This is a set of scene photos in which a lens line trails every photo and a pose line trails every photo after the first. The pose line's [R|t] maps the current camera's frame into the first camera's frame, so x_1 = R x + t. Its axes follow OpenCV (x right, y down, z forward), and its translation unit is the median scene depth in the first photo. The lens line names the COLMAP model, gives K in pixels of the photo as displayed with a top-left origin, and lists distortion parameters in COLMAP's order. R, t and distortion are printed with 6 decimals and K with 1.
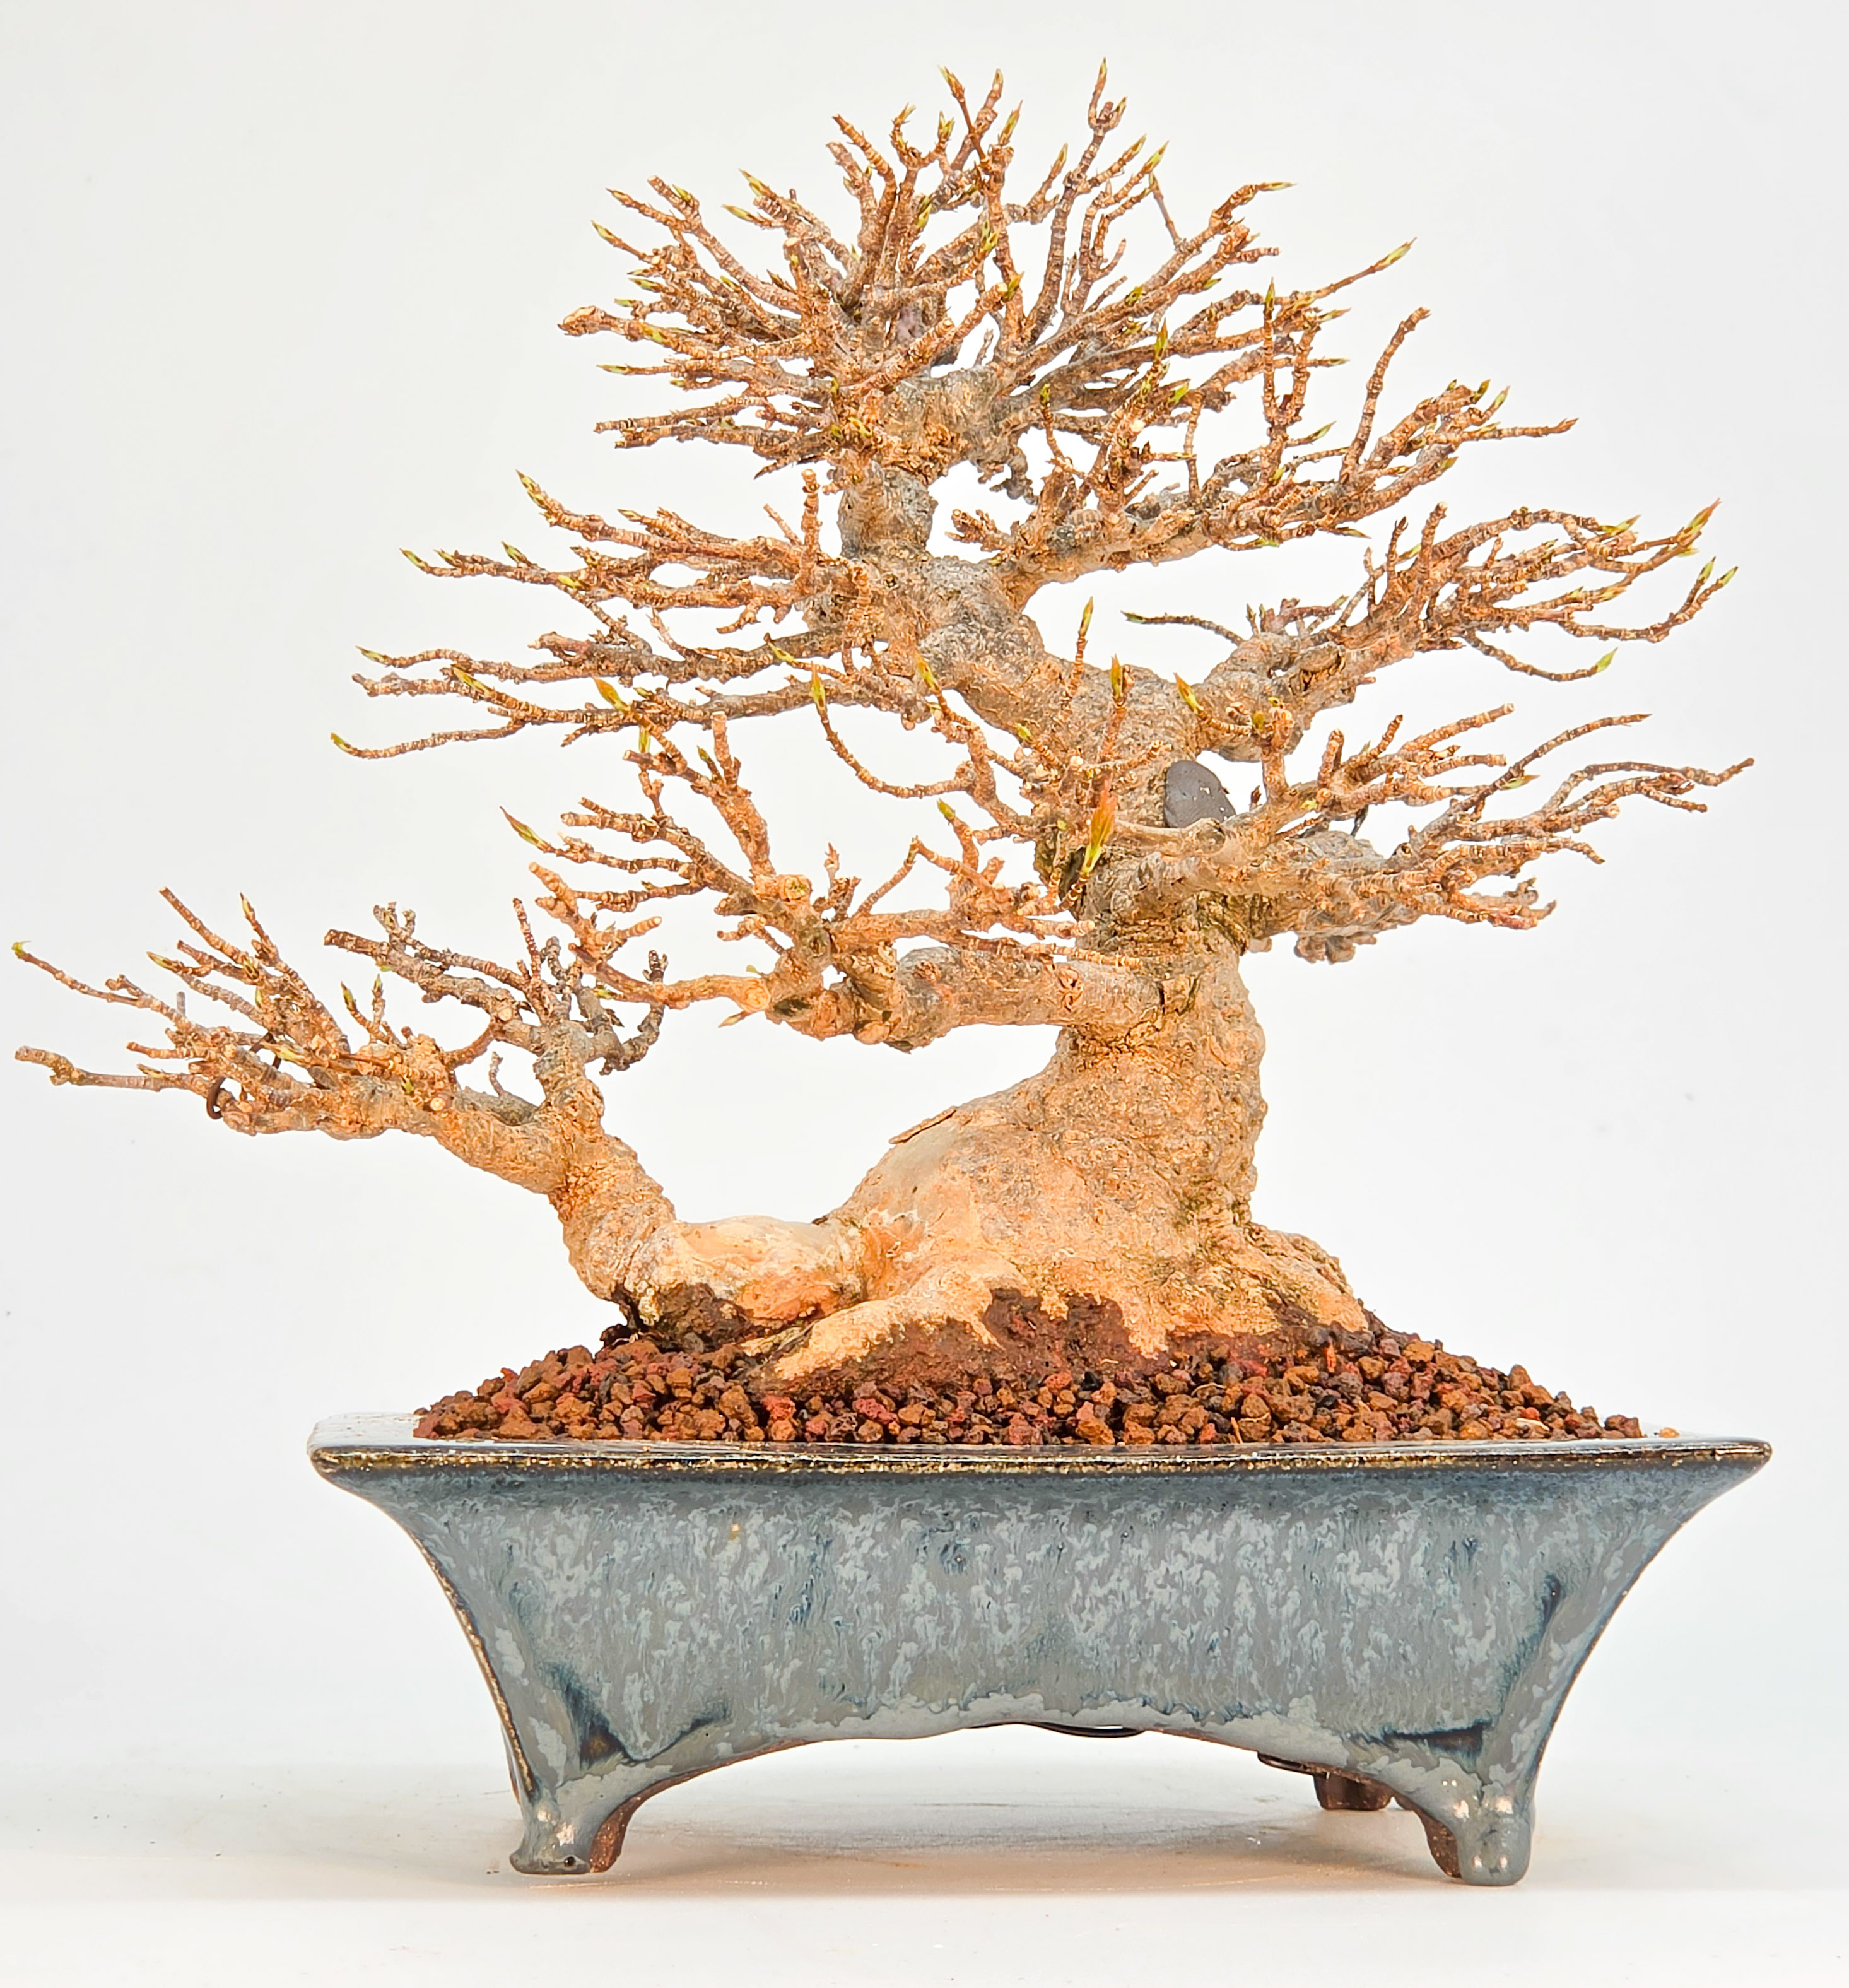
lens RADIAL K [[6440.4, 0, 924.8], [0, 6440.4, 1051.9], [0, 0, 1]] dist [-1.509828, 33.172948]
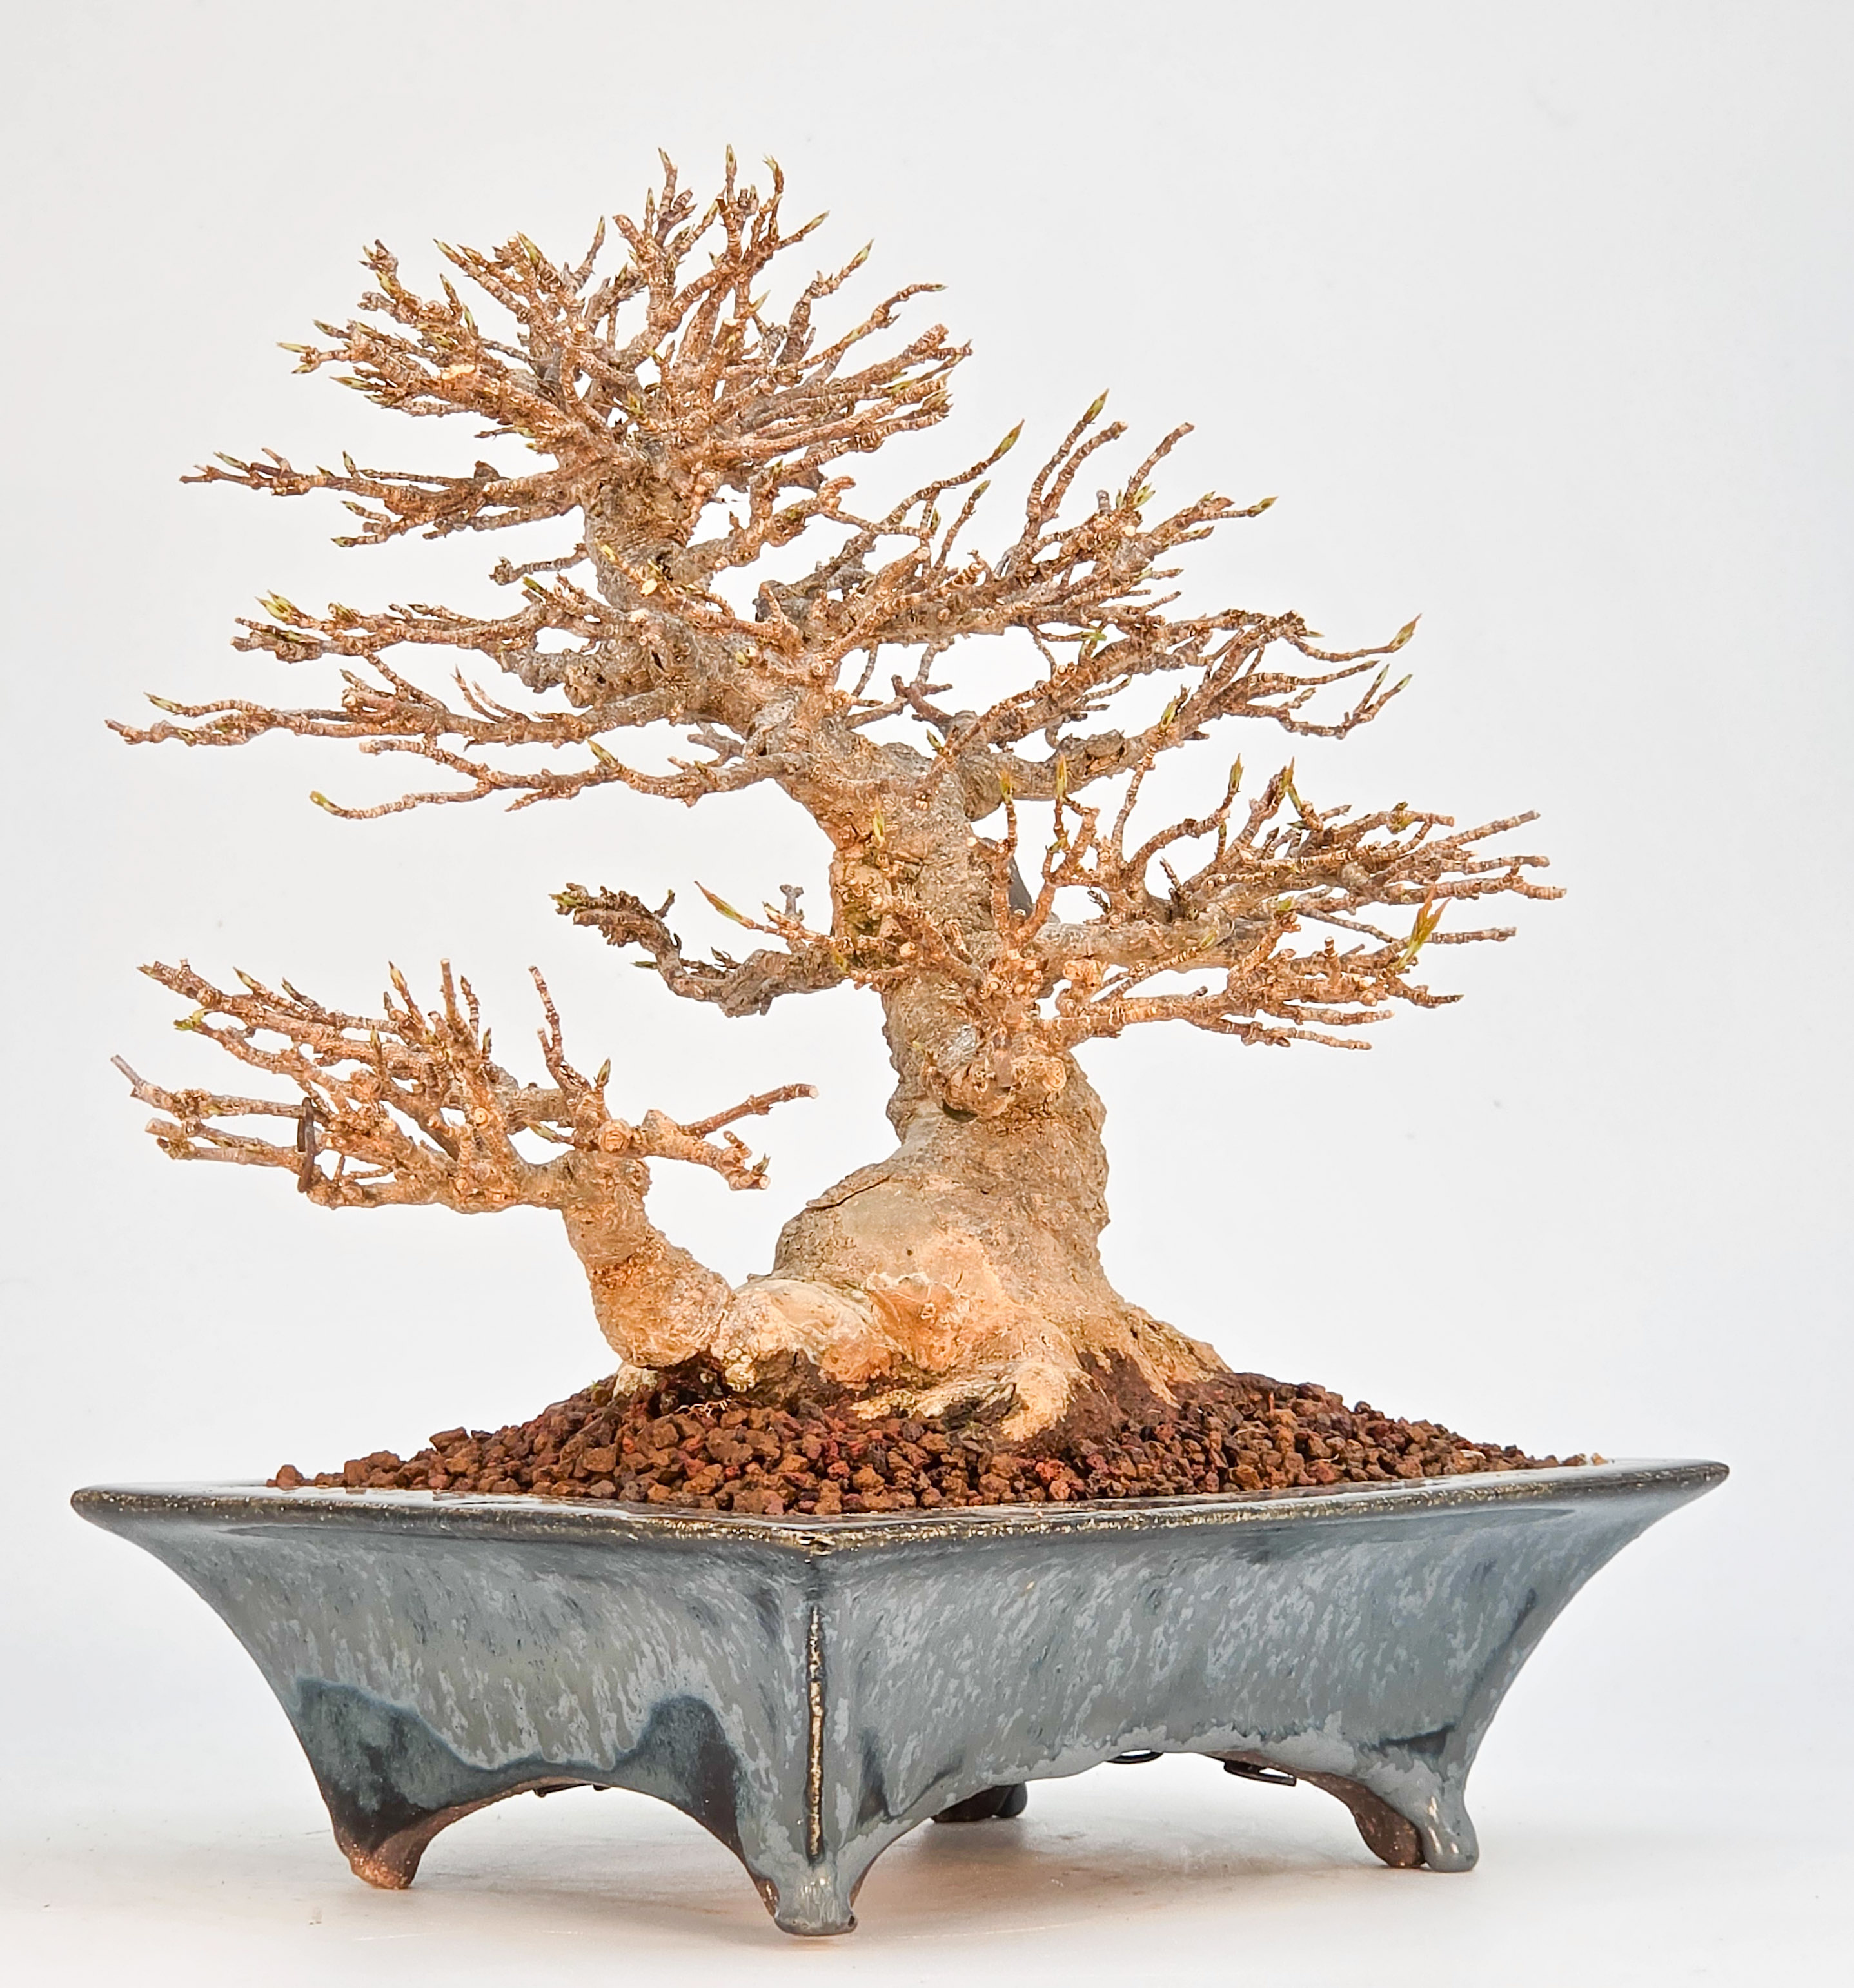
lens RADIAL K [[6593.4, 0, 922.6], [0, 6593.4, 1052.5], [0, 0, 1]] dist [-1.588942, 38.340742]
pose [[0.766747, -0.000368, 0.641949, -0.713372], [-0.007774, 0.999921, 0.009859, -0.022421], [-0.641902, -0.012550, 0.766684, 0.190800]]
